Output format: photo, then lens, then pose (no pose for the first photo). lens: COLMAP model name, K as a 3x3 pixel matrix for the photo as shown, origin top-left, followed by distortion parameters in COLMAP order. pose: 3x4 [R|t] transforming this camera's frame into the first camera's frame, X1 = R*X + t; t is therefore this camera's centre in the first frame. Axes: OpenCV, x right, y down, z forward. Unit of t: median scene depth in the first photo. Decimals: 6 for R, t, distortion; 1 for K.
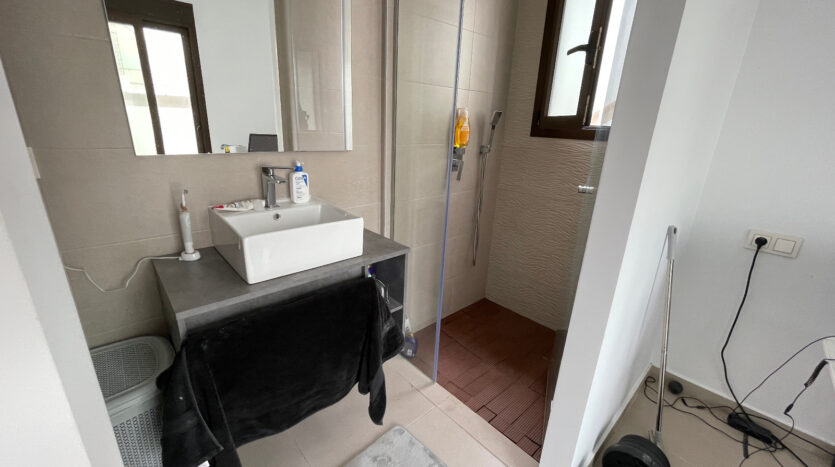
lens RADIAL K [[336.4, 0, 417.4], [0, 336.4, 235.4], [0, 0, 1]] dist [-0.001668, -0.000748]
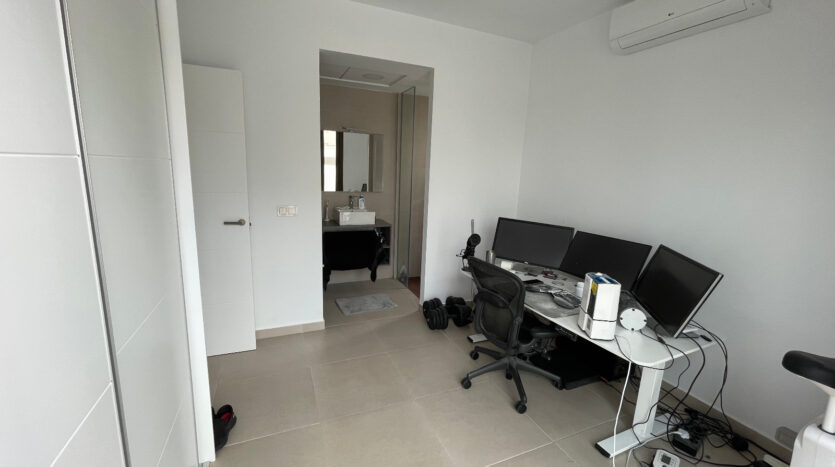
lens RADIAL K [[336.4, 0, 420.0], [0, 336.4, 231.3], [0, 0, 1]] dist [-0.001668, -0.000748]
pose [[0.943657, 0.068637, -0.323730, 1.147075], [-0.111041, 0.987213, -0.114371, 0.394573], [0.311740, 0.143874, 0.939211, -1.642971]]
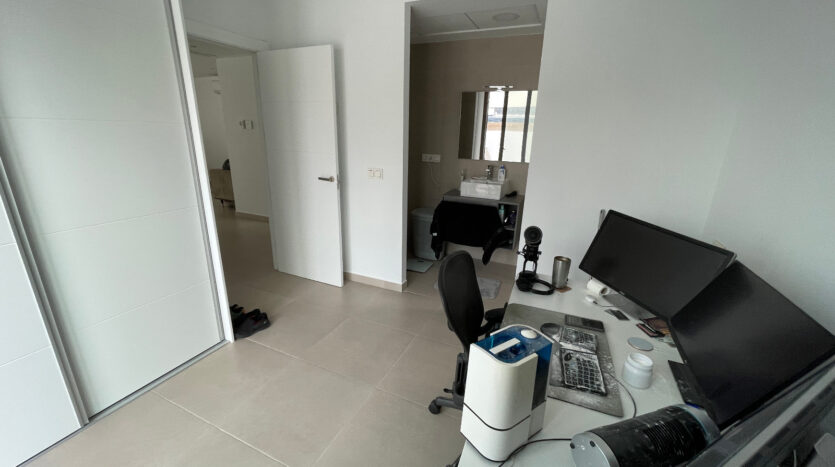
lens RADIAL K [[336.4, 0, 412.3], [0, 336.4, 230.2], [0, 0, 1]] dist [-0.001668, -0.000748]
pose [[0.381219, 0.243972, -0.891712, 1.858711], [-0.290166, 0.947384, 0.135154, 0.112198], [0.877768, 0.207221, 0.431953, -0.655210]]
